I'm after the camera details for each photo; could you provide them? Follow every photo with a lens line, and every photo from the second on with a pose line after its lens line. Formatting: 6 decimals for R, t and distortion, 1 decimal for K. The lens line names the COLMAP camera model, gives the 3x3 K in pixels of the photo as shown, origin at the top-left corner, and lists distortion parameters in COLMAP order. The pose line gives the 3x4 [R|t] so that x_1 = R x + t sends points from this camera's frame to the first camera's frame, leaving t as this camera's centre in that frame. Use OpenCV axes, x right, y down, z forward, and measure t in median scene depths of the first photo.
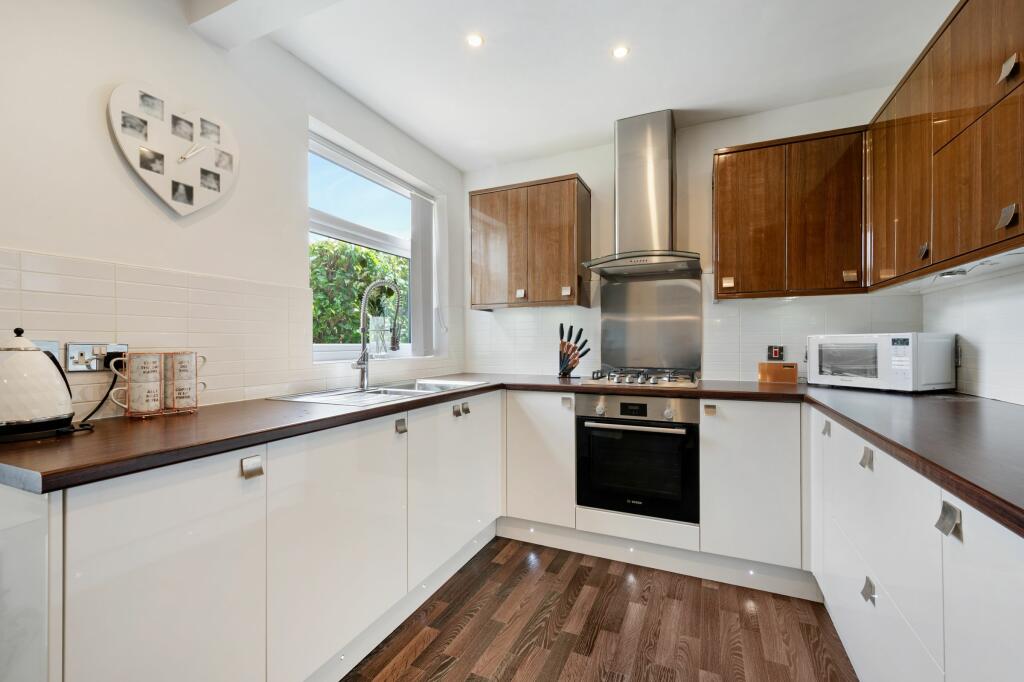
lens RADIAL K [[423.0, 0, 518.2], [0, 423.0, 343.4], [0, 0, 1]] dist [0.001621, 0.000132]
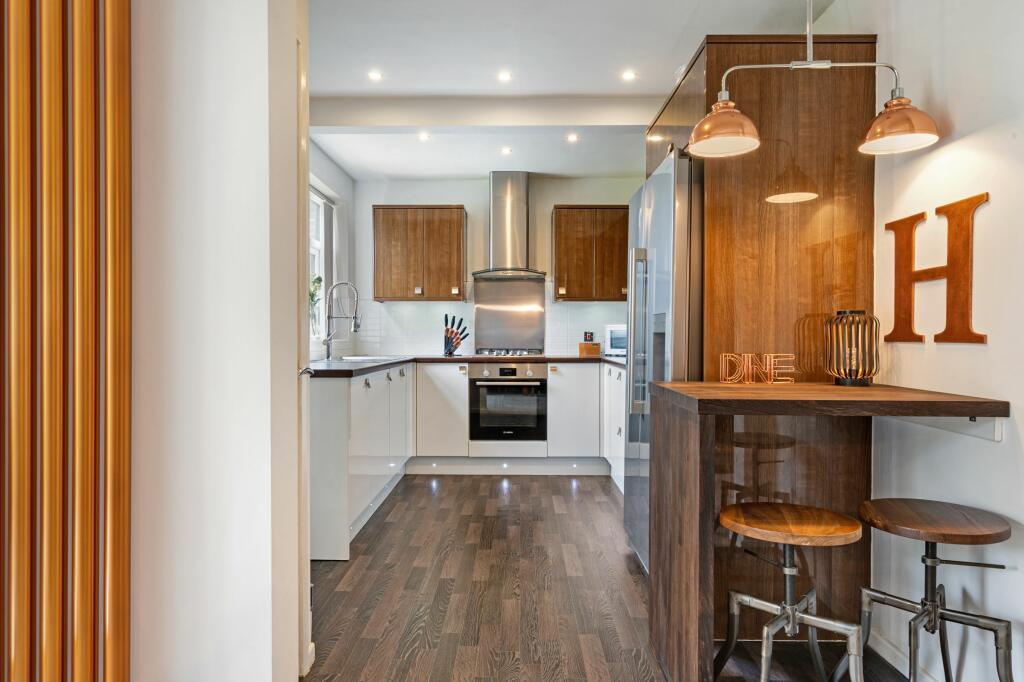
lens RADIAL K [[604.0, 0, 512.0], [0, 604.0, 341.0], [0, 0, 1]] dist [0.000458, 0.000105]
pose [[0.916853, 0.002219, 0.399219, -0.520868], [-0.003739, 0.999988, 0.003030, 0.033070], [-0.399208, -0.004271, 0.916850, -0.896947]]
